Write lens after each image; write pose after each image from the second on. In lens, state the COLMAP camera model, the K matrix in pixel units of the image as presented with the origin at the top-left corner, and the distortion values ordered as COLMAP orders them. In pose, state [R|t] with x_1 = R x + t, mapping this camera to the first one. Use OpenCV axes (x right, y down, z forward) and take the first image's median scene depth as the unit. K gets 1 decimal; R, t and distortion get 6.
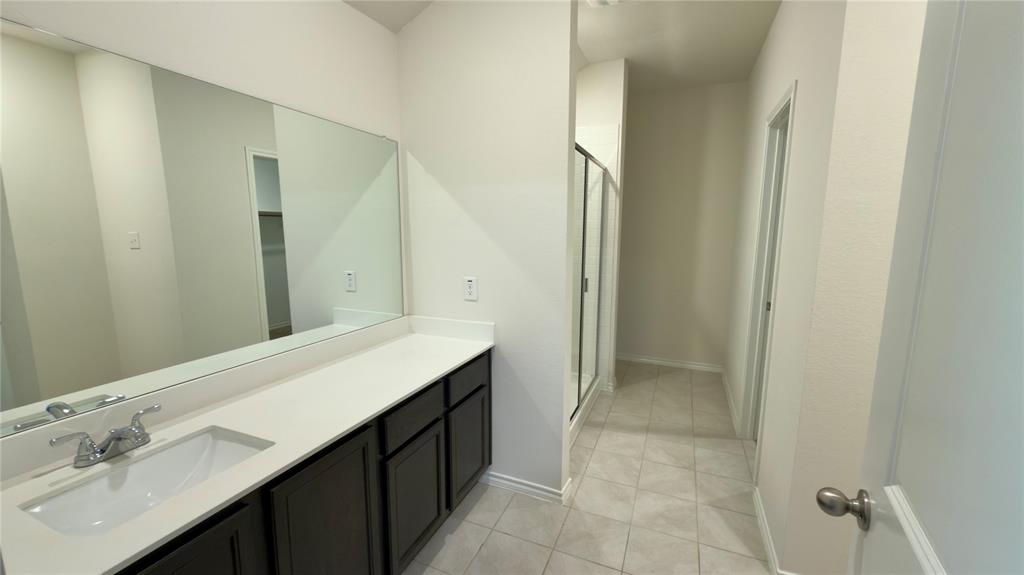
lens RADIAL K [[398.9, 0, 512.0], [0, 398.9, 287.7], [0, 0, 1]] dist [-0.003259, 0.000372]
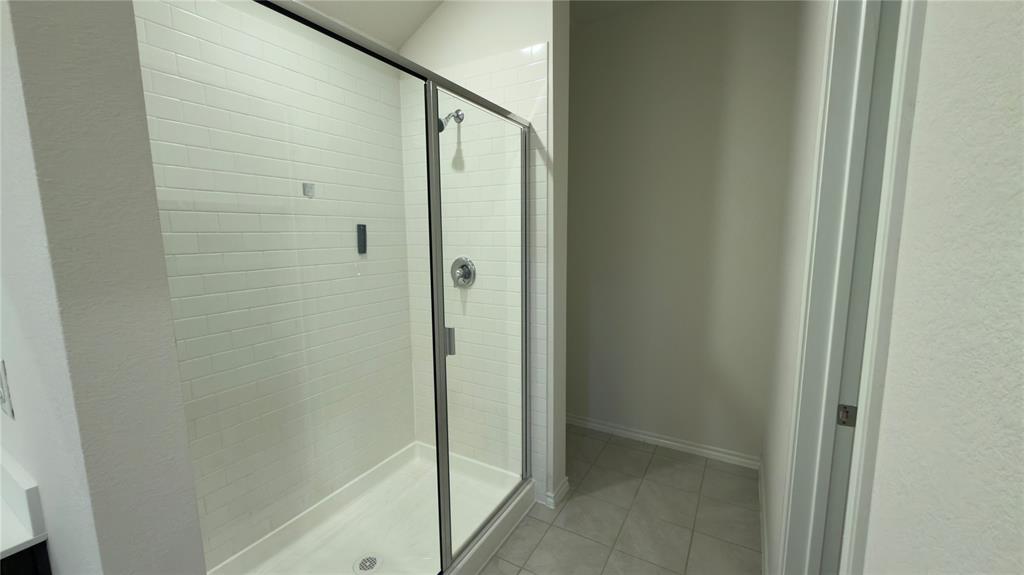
lens RADIAL K [[398.9, 0, 512.0], [0, 398.9, 287.2], [0, 0, 1]] dist [-0.003259, 0.000372]
pose [[0.993306, 0.011930, -0.114893, 0.256299], [-0.016411, 0.999138, -0.038134, -0.039791], [0.114339, 0.039765, 0.992646, 0.401354]]
